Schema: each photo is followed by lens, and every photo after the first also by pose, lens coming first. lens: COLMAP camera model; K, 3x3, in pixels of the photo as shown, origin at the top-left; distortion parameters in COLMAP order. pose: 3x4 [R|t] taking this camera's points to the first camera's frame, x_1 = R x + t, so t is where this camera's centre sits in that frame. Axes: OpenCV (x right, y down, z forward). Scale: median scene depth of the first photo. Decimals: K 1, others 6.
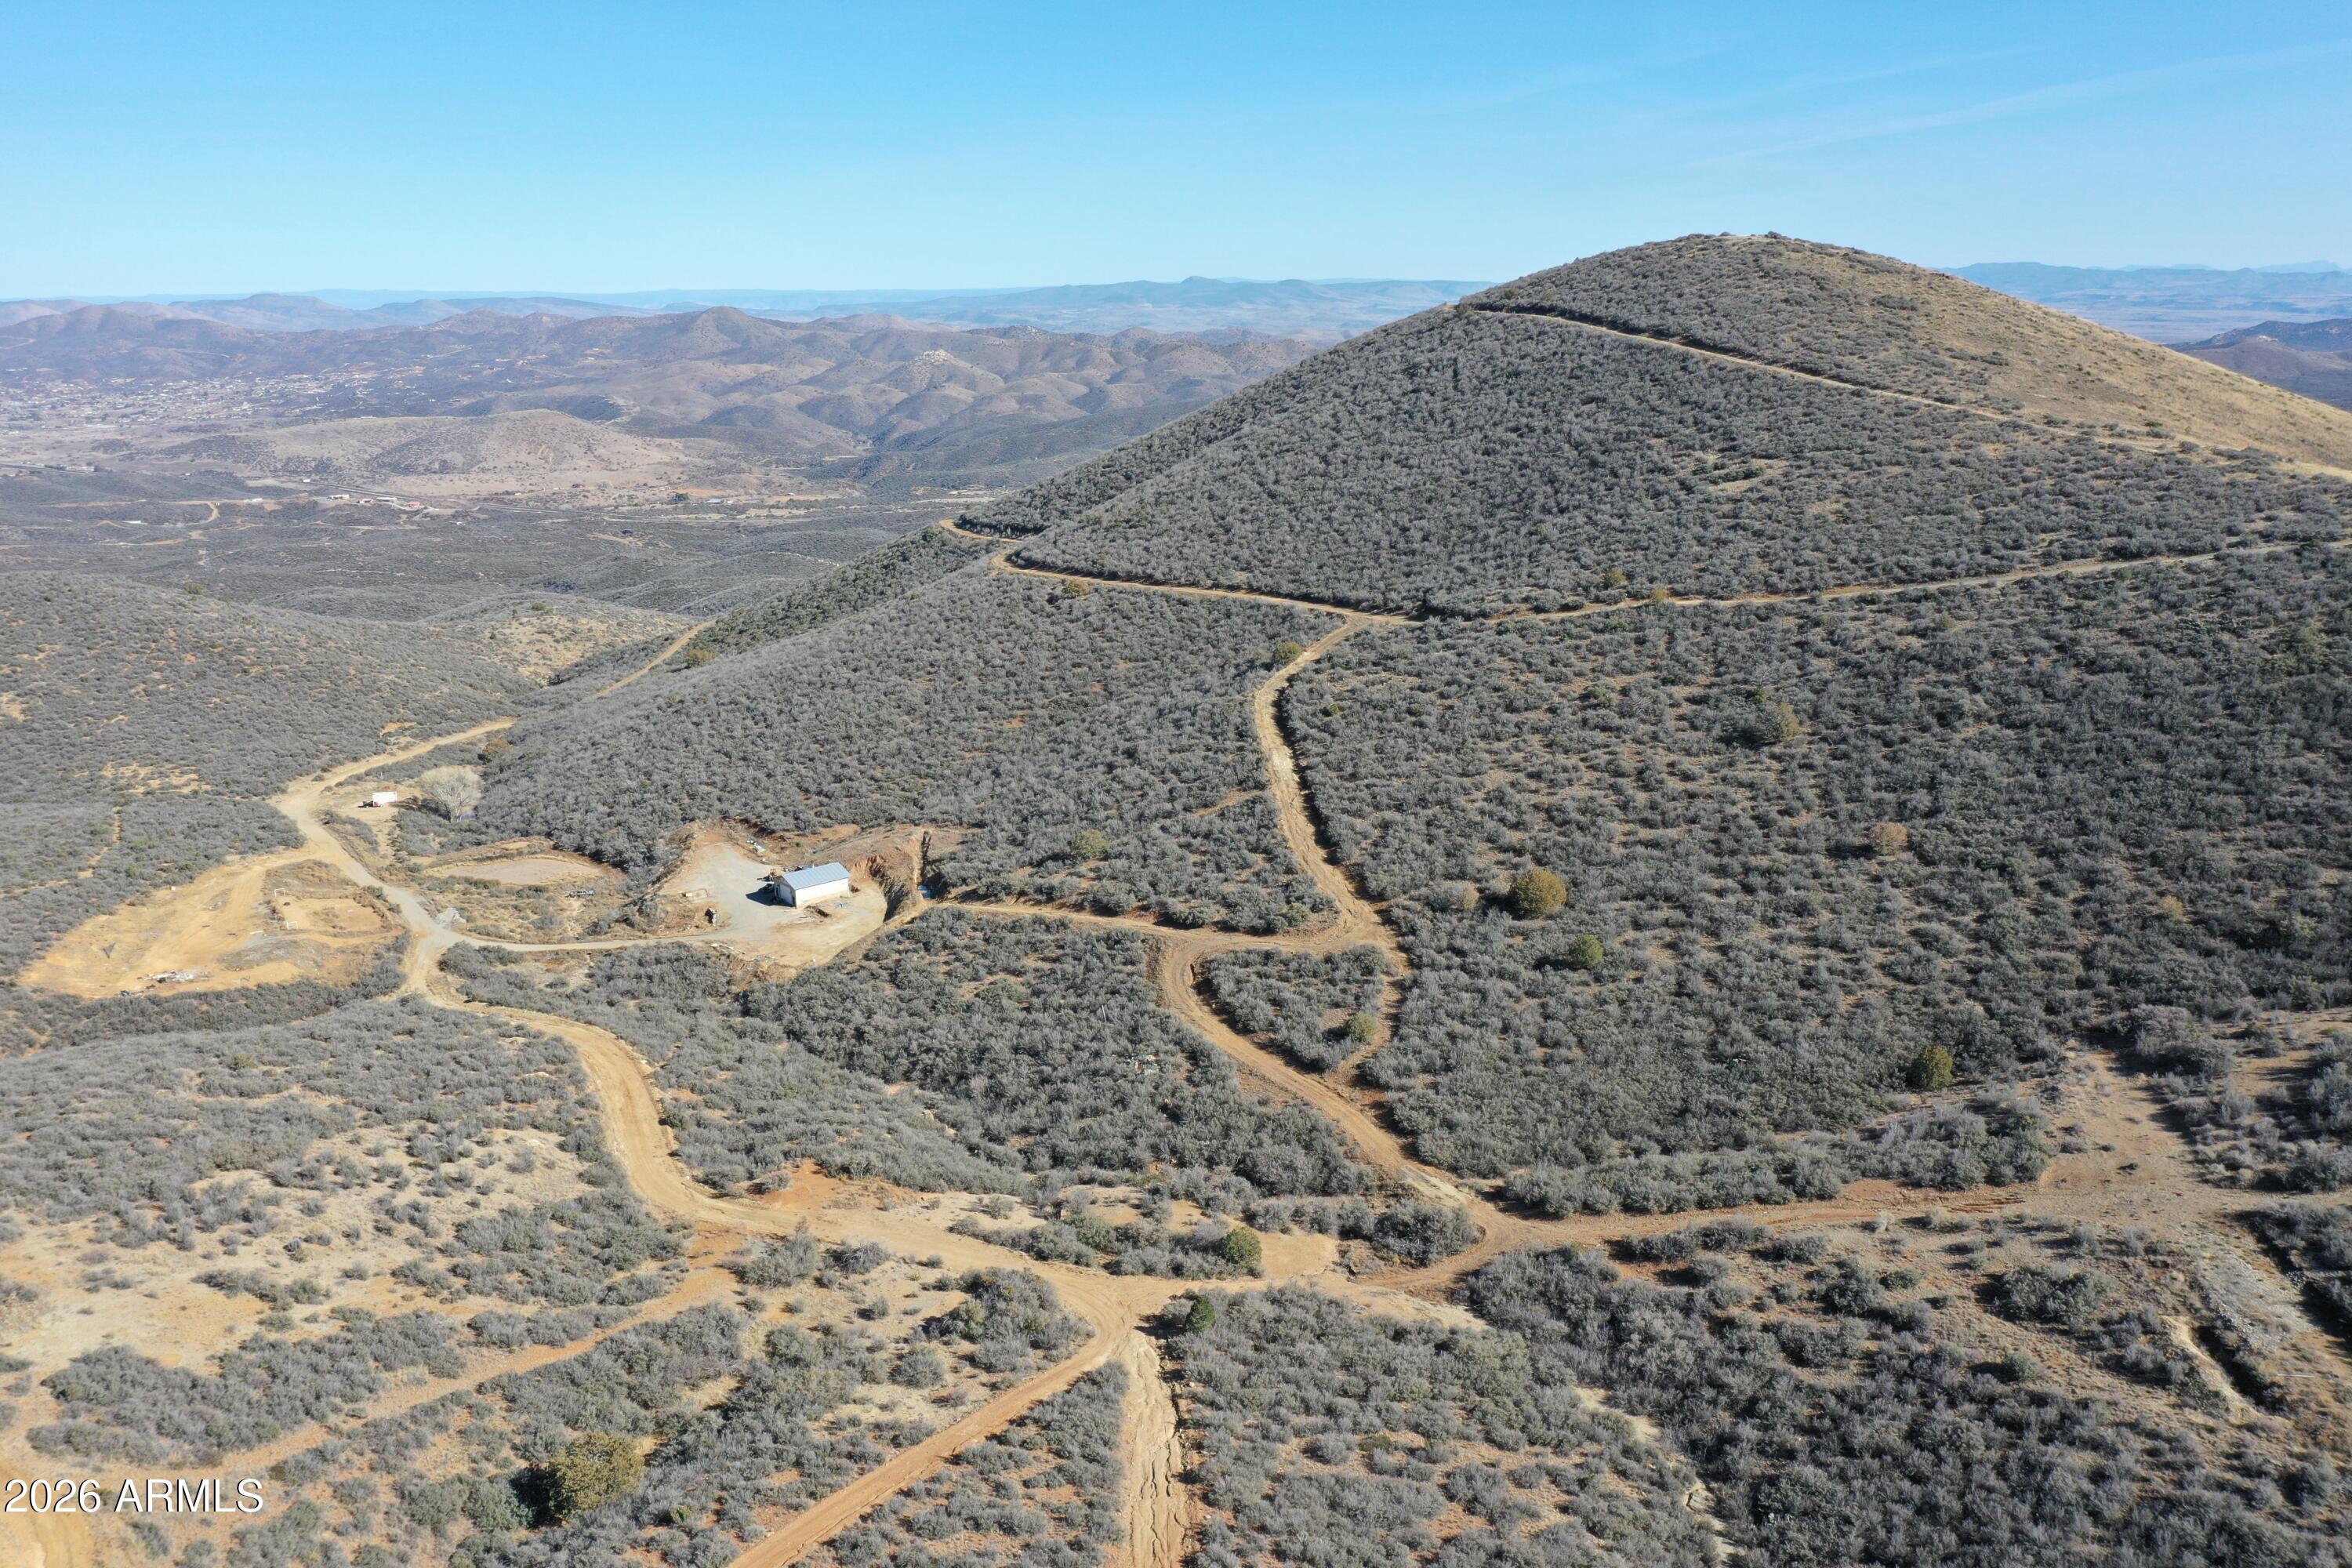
lens RADIAL K [[1846.2, 0, 1179.7], [0, 1846.2, 804.3], [0, 0, 1]] dist [-0.006048, 0.002998]
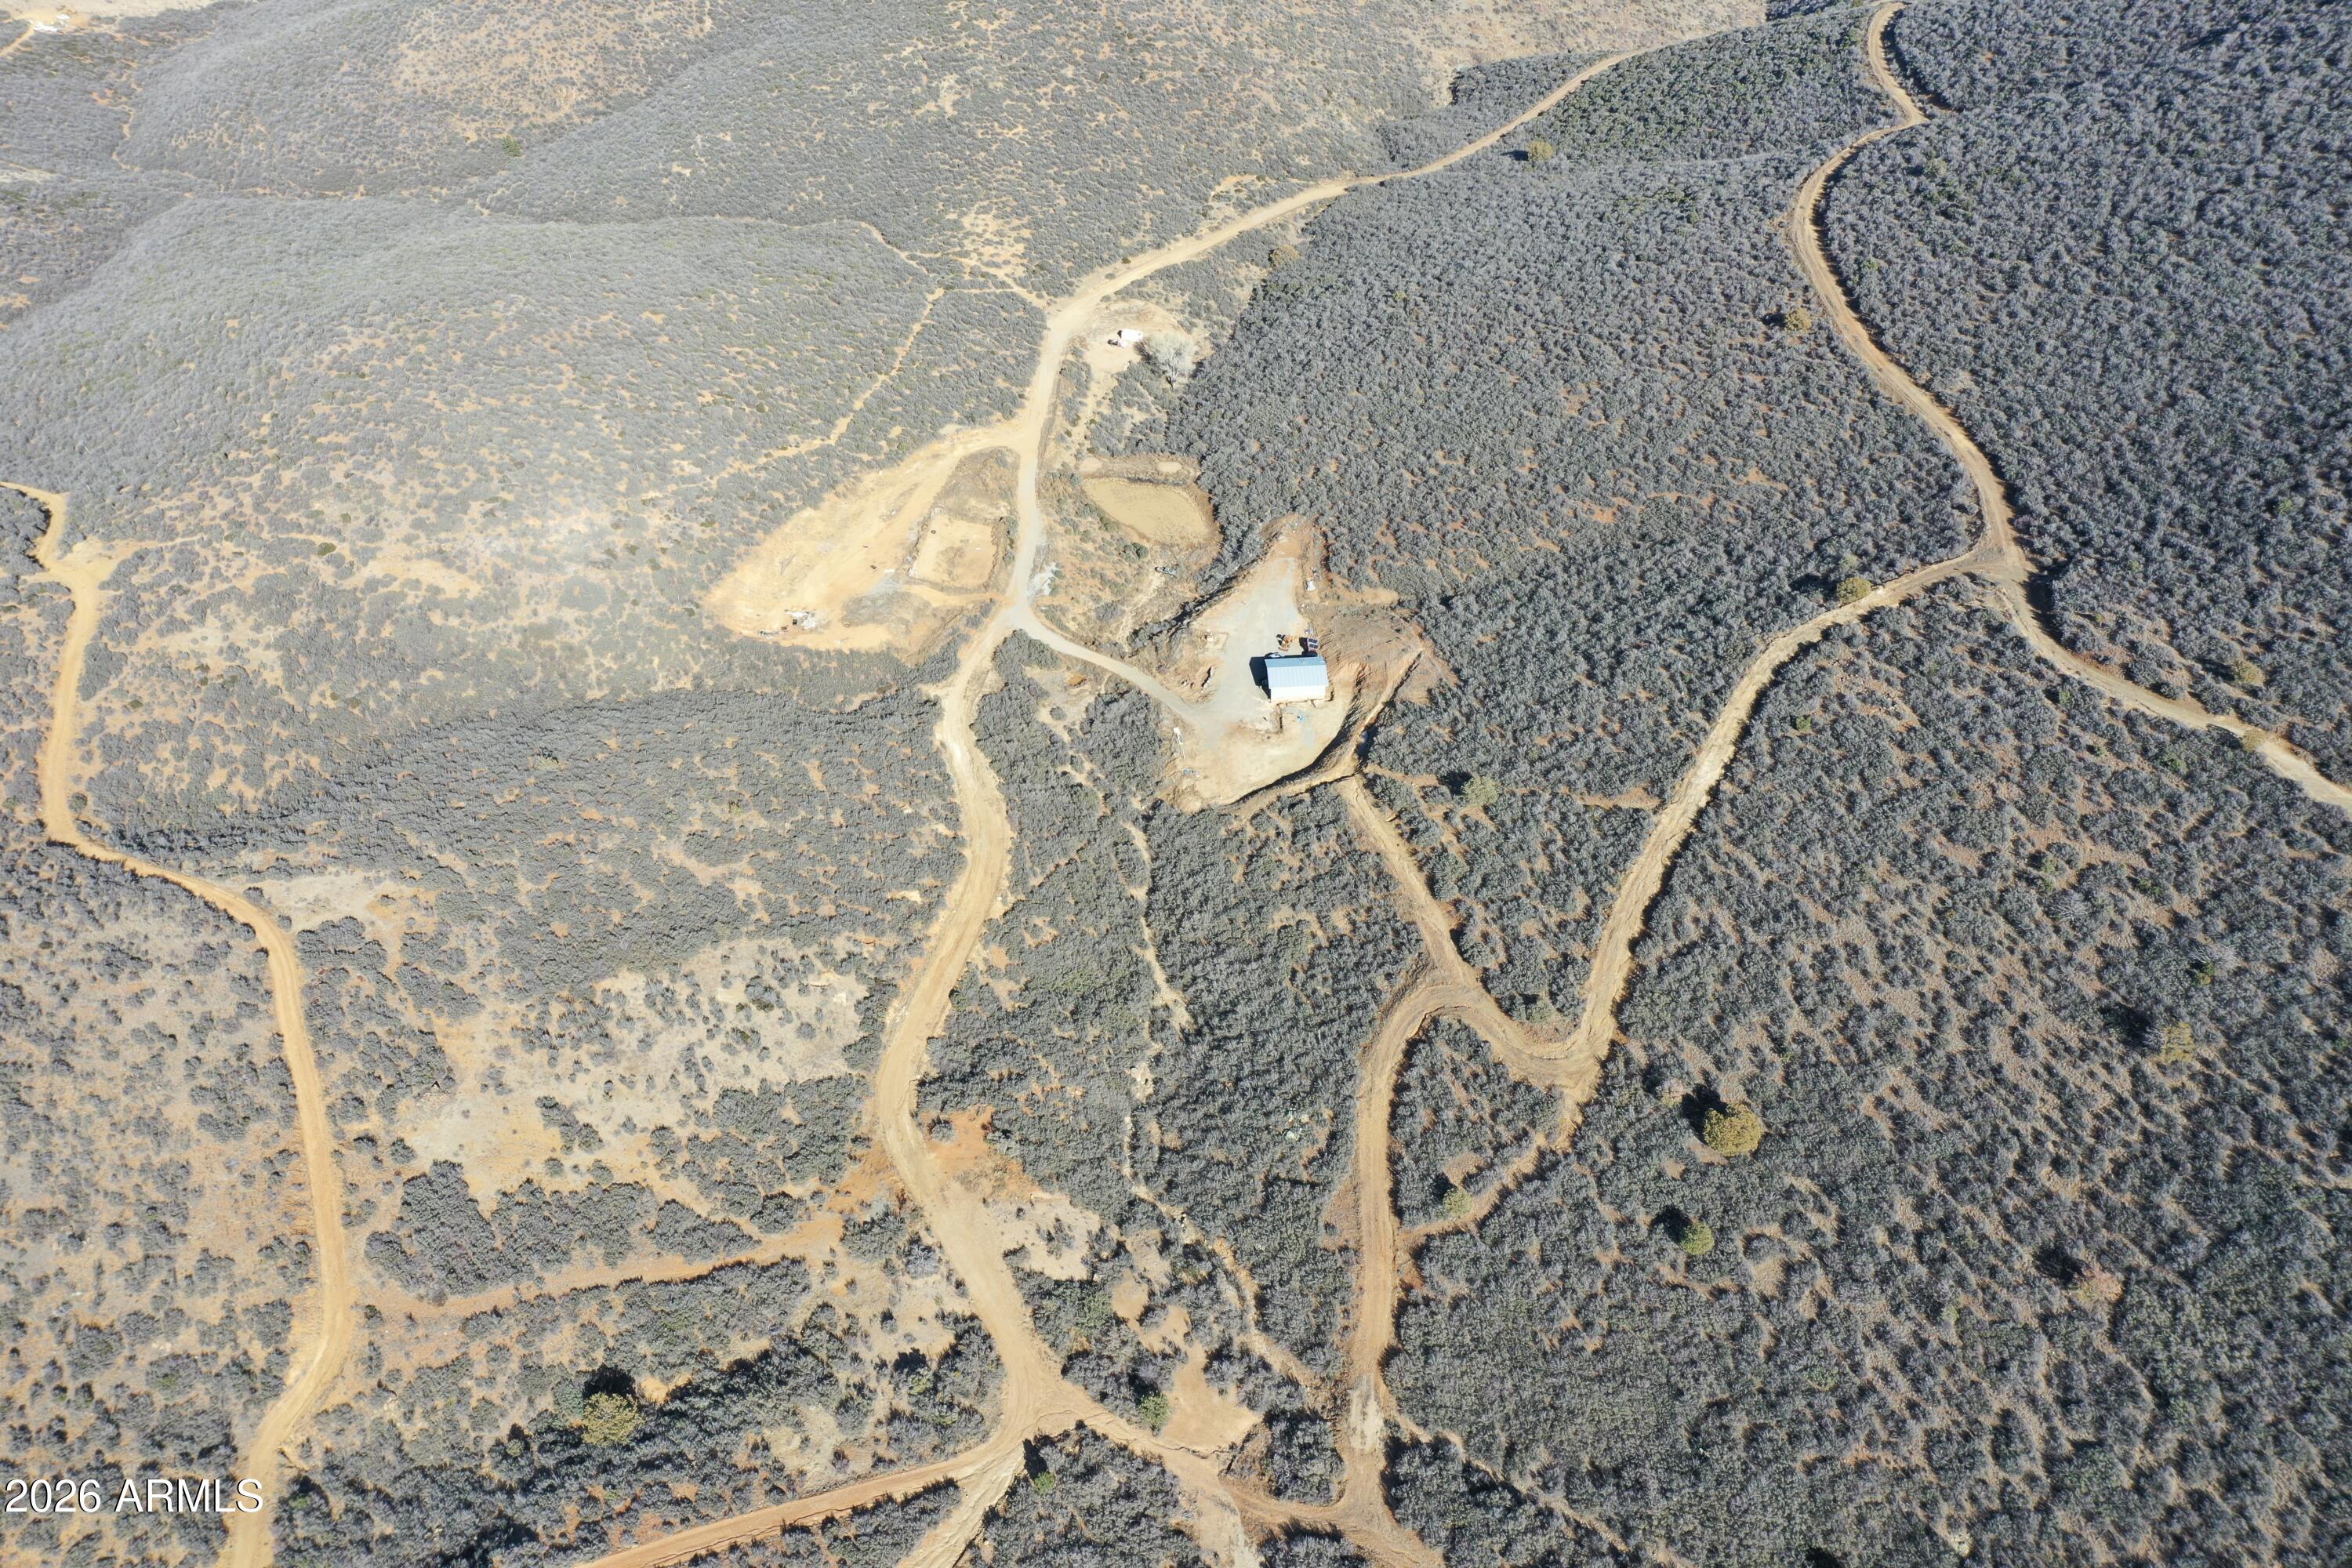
lens RADIAL K [[1846.2, 0, 1171.2], [0, 1846.2, 777.7], [0, 0, 1]] dist [-0.006048, 0.002998]
pose [[0.804112, 0.397369, -0.442157, 0.207922], [-0.155426, 0.858430, 0.488816, -0.360328], [0.573801, -0.324340, 0.752035, 0.100055]]
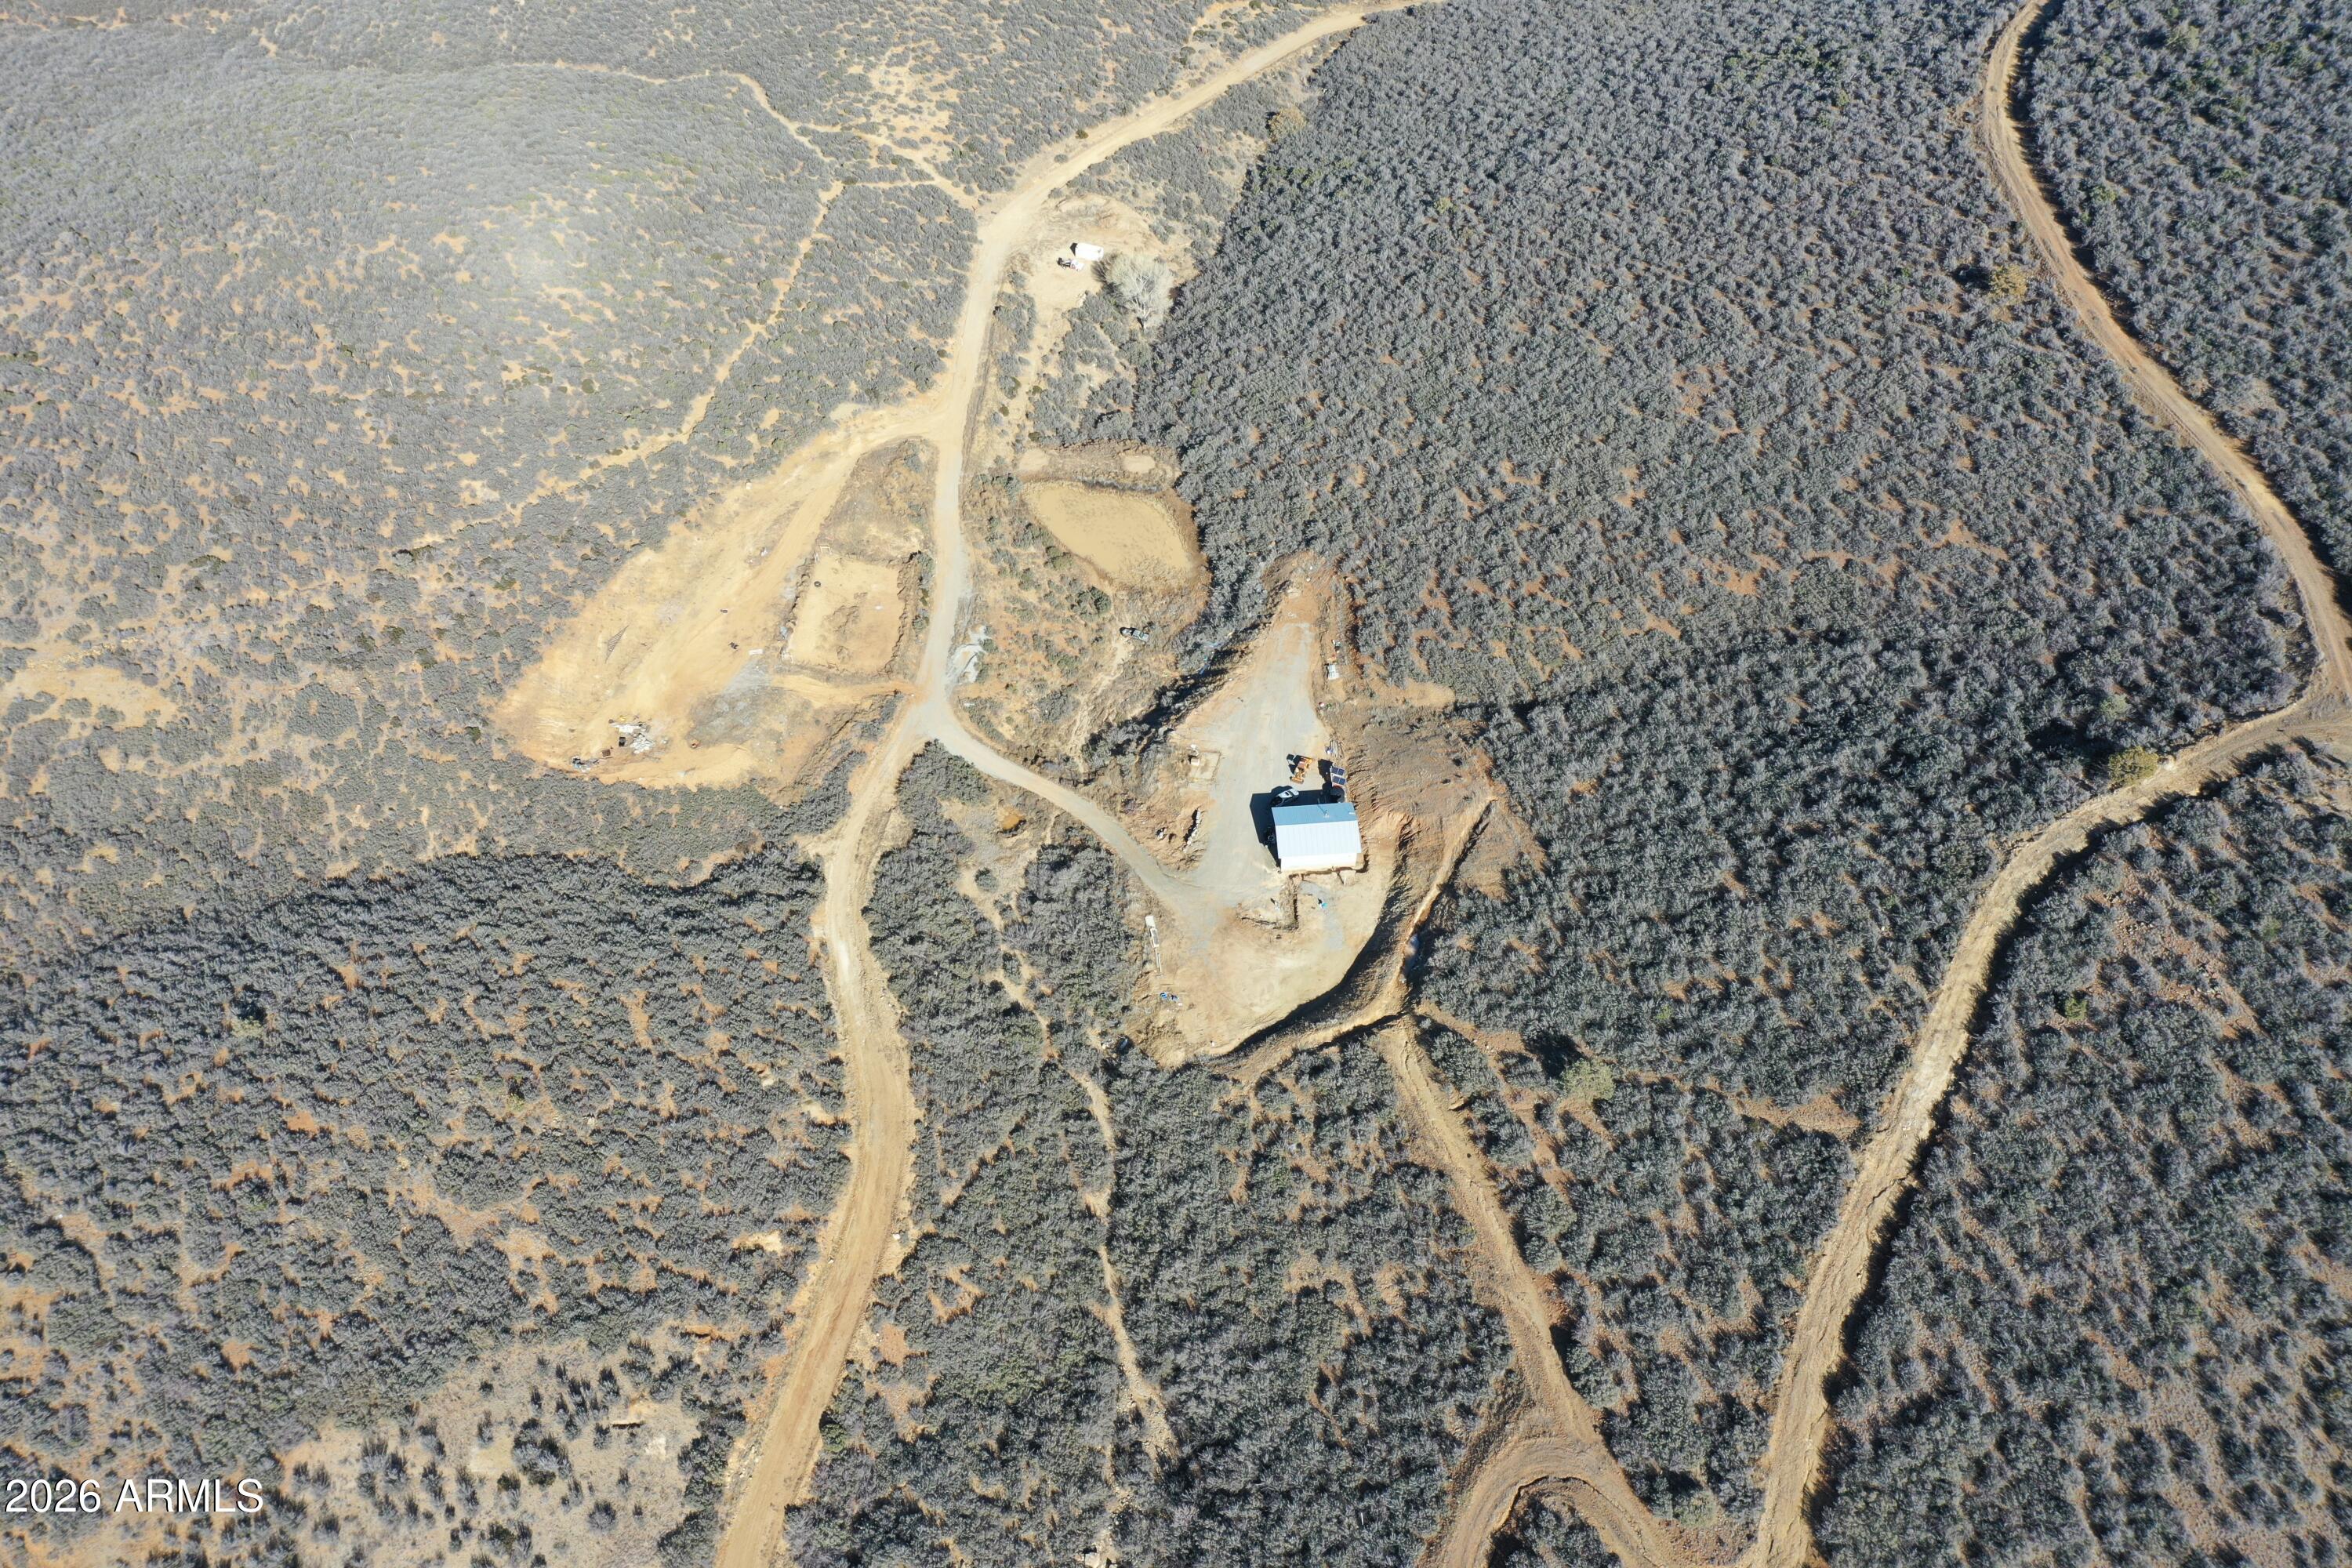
lens RADIAL K [[1846.2, 0, 1170.3], [0, 1846.2, 776.7], [0, 0, 1]] dist [-0.006048, 0.002998]
pose [[0.811401, 0.447324, -0.376203, 0.028689], [-0.152604, 0.783452, 0.602424, -0.369966], [0.564216, -0.431397, 0.703958, 0.357634]]
